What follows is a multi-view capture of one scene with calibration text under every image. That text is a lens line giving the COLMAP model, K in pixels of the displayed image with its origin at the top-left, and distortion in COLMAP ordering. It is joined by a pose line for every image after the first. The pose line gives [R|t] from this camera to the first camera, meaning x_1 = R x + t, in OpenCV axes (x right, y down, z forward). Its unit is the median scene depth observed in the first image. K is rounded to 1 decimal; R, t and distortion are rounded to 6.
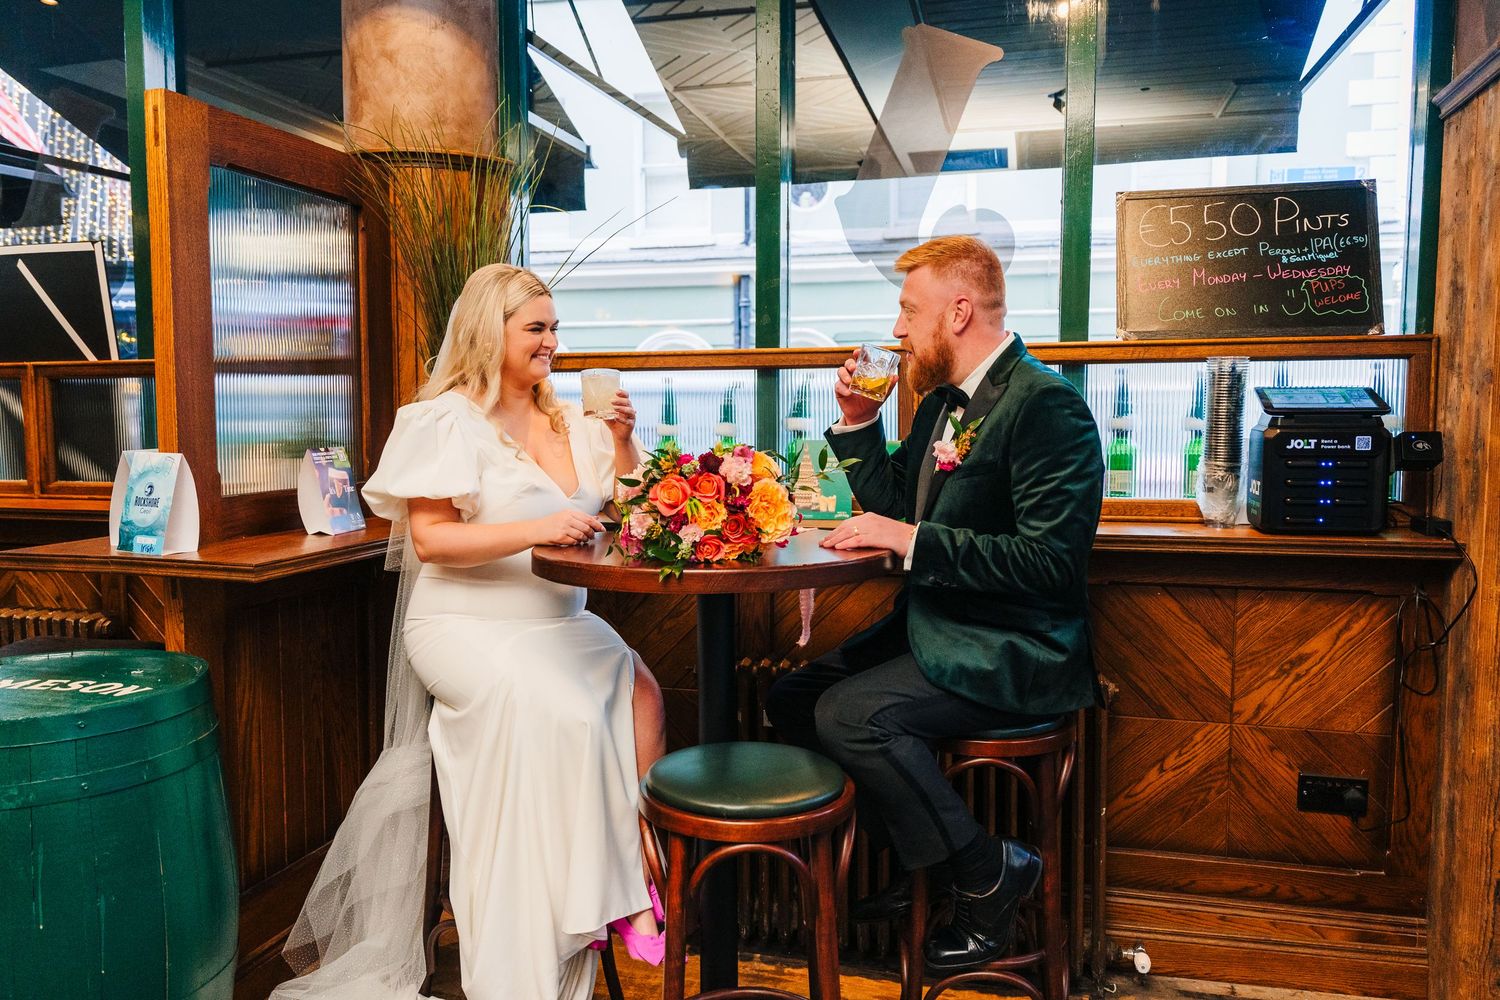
lens RADIAL K [[1033.8, 0, 772.4], [0, 1033.8, 441.3], [0, 0, 1]] dist [-0.013031, -0.002201]
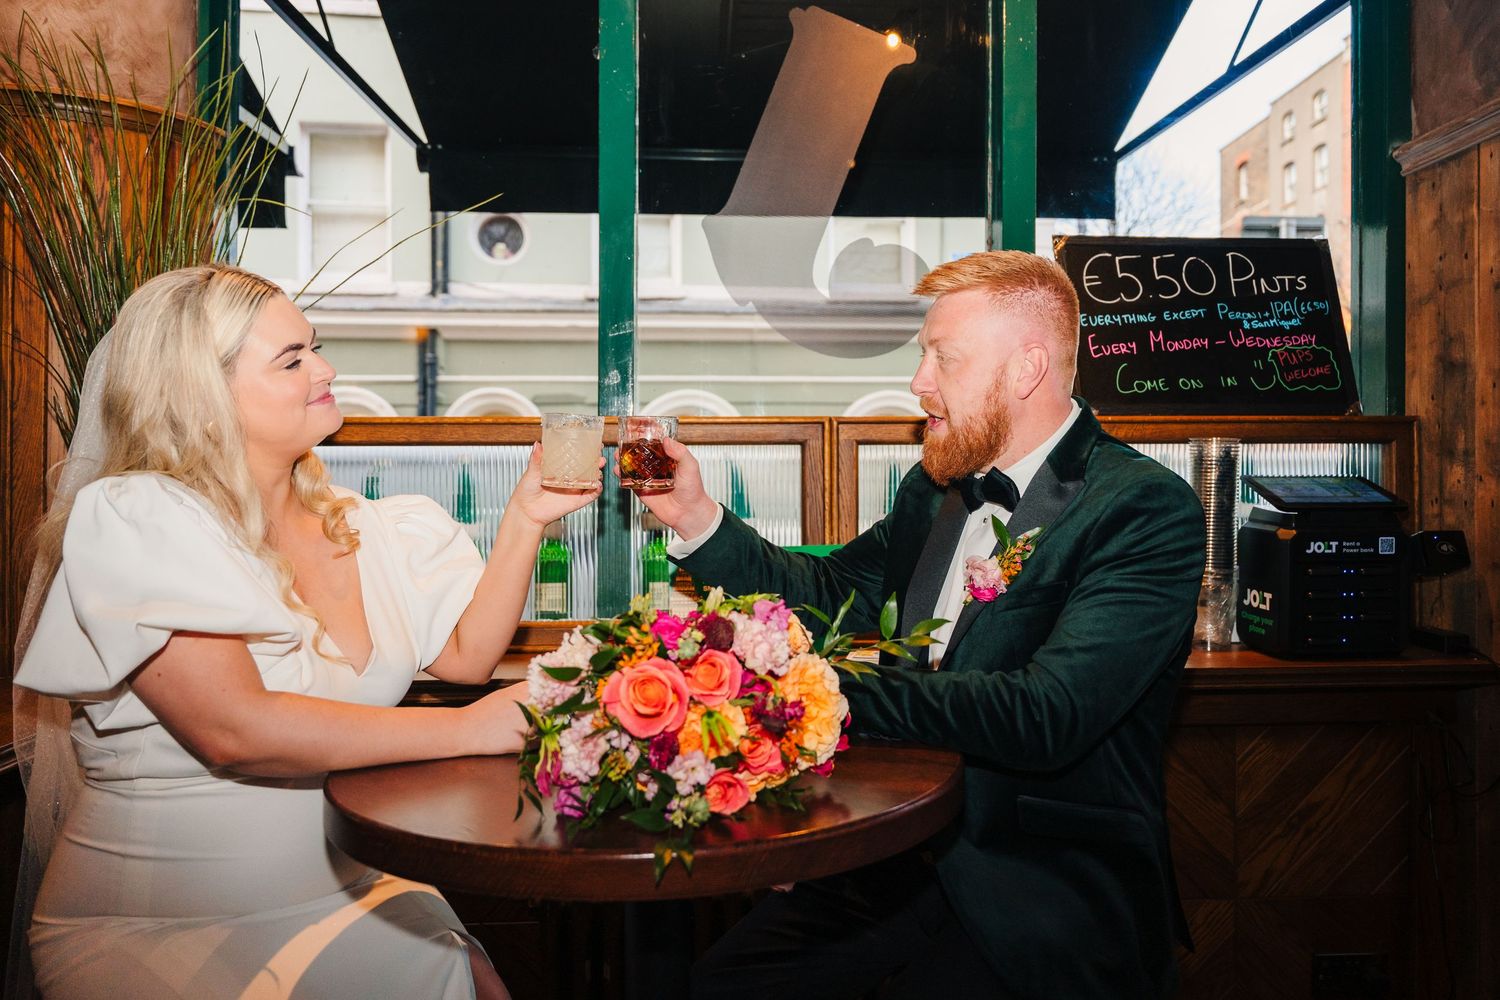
lens RADIAL K [[1033.8, 0, 772.4], [0, 1033.8, 441.3], [0, 0, 1]] dist [-0.013031, -0.002201]
pose [[0.949837, 0.012700, 0.312488, -0.142159], [0.006646, 0.998130, -0.060767, -0.031495], [-0.312675, 0.059795, 0.947976, 0.324734]]
